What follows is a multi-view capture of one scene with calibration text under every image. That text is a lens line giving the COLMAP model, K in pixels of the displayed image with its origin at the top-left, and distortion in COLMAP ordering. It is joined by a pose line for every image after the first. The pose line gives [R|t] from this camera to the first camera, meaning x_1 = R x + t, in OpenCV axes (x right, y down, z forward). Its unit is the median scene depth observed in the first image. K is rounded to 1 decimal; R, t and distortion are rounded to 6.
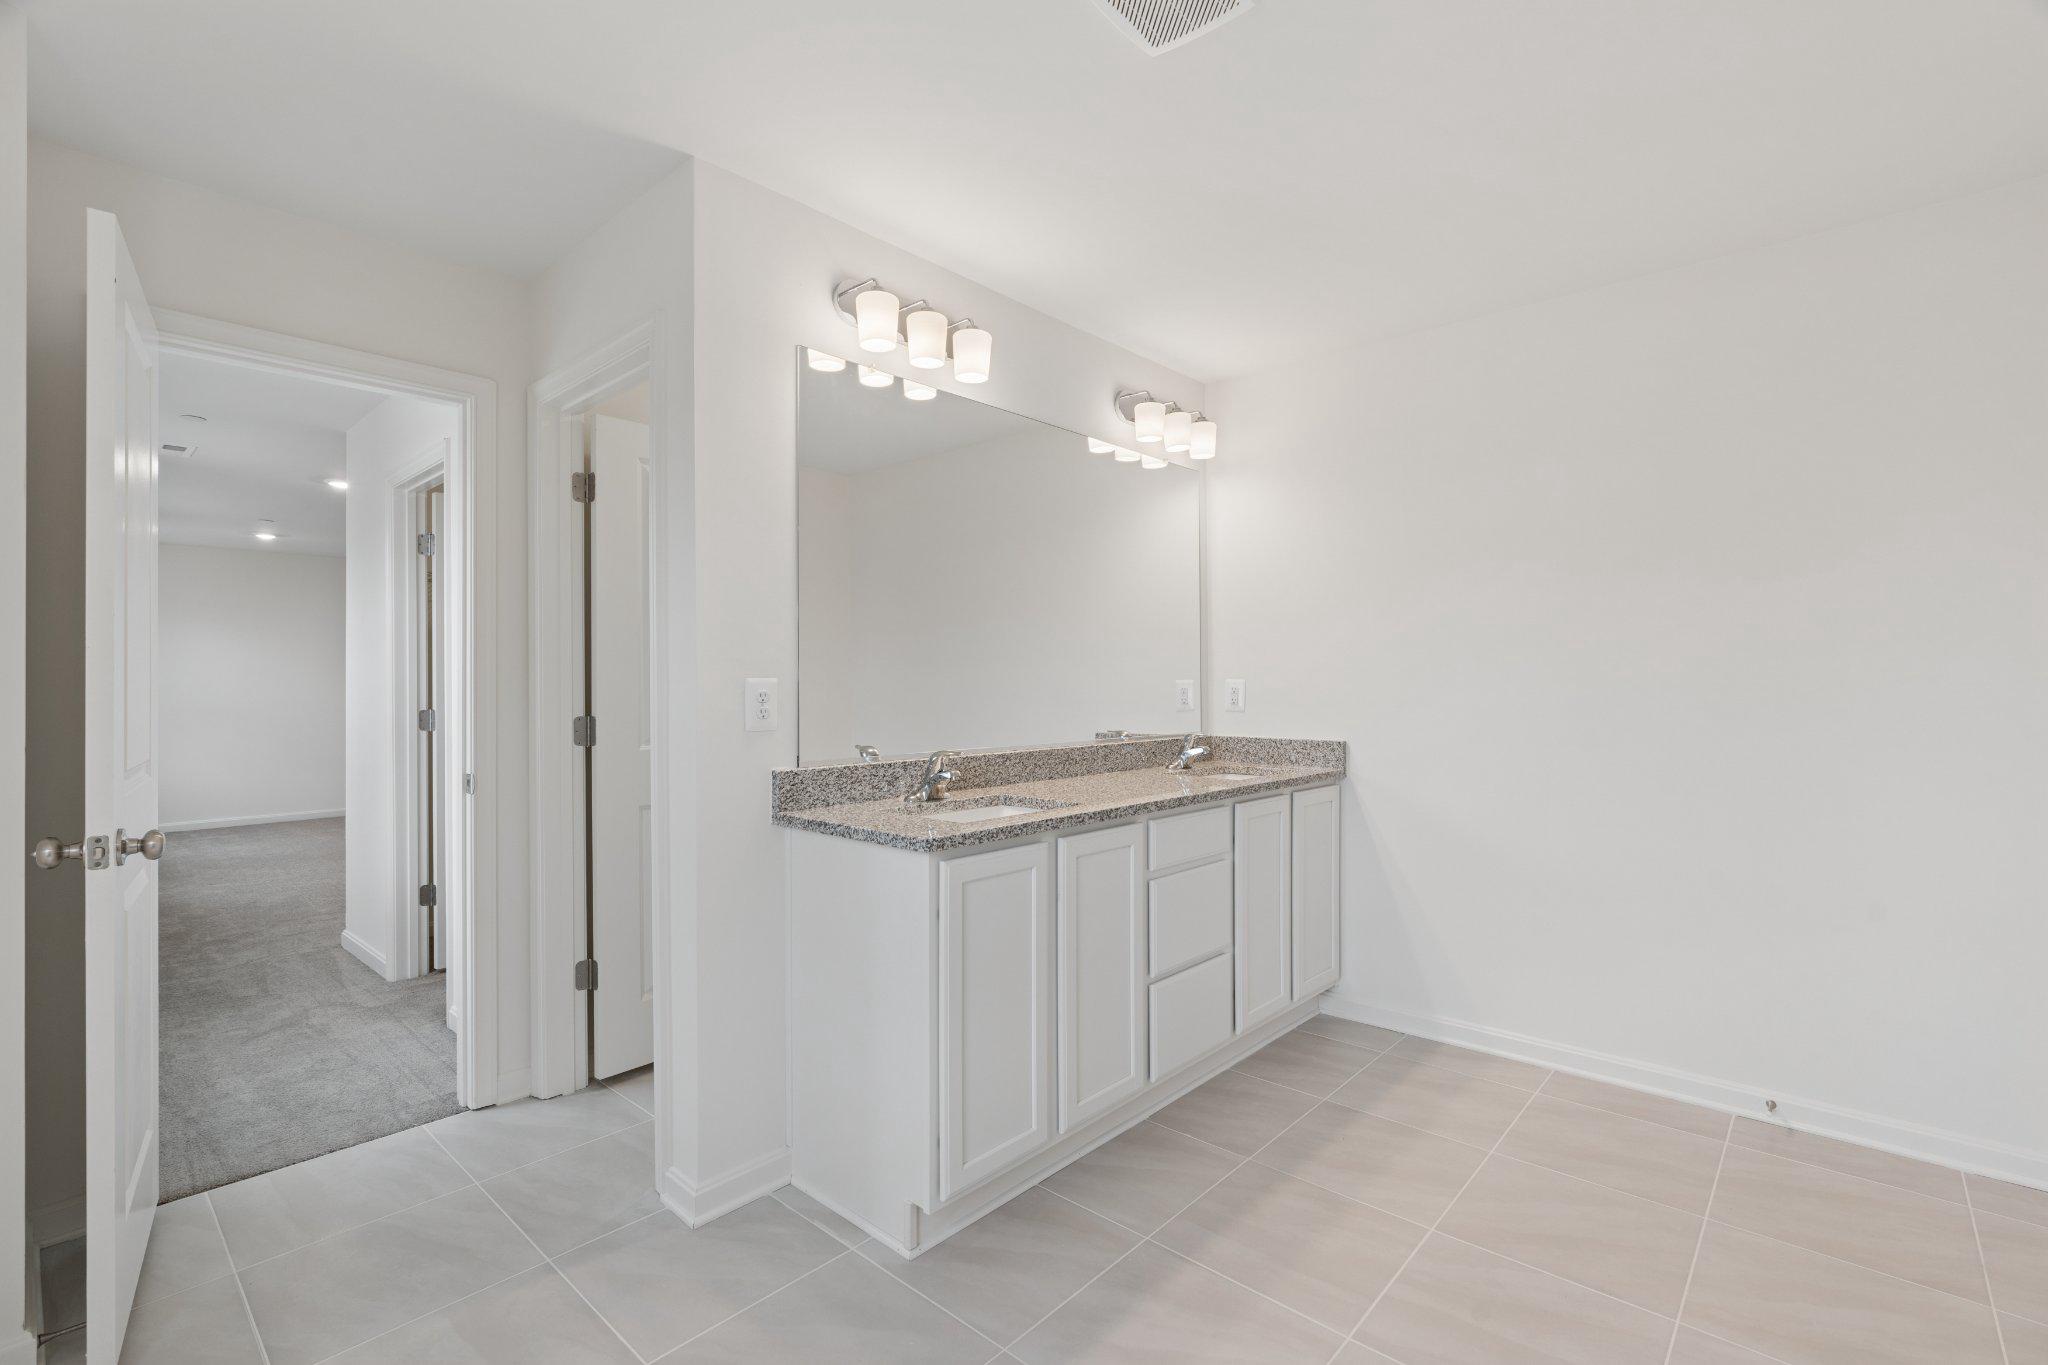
lens RADIAL K [[928.7, 0, 1019.3], [0, 928.7, 685.2], [0, 0, 1]] dist [-0.013986, 0.004420]
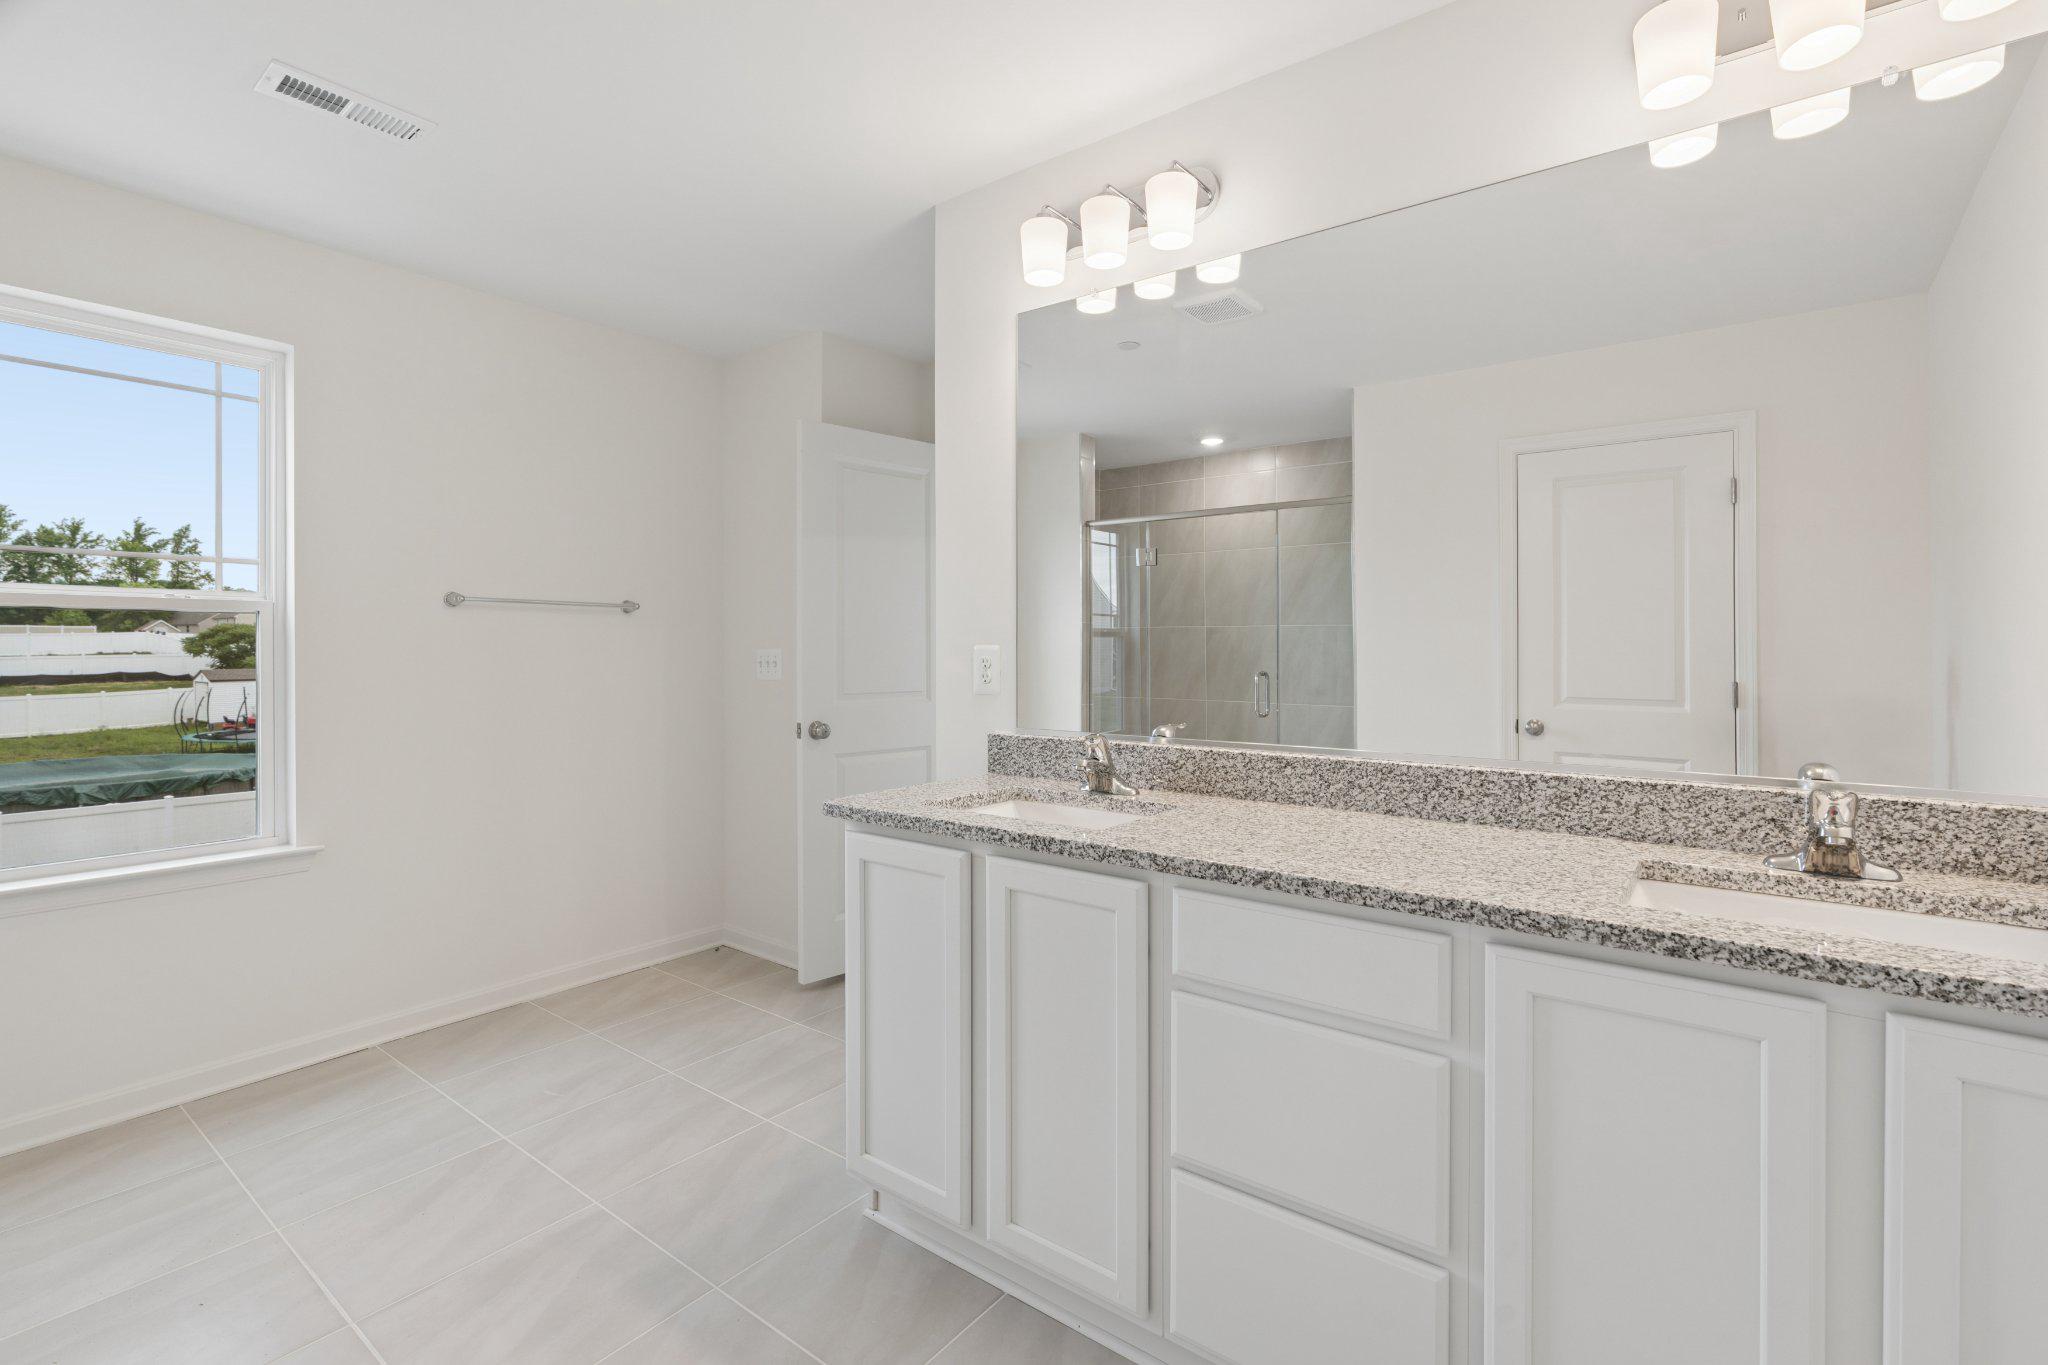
lens RADIAL K [[928.7, 0, 979.5], [0, 928.7, 645.2], [0, 0, 1]] dist [-0.013986, 0.004420]
pose [[0.060699, 0.002156, -0.998154, 0.757458], [0.002418, 0.999994, 0.002307, -0.009483], [0.998153, -0.002553, 0.060693, 0.886180]]
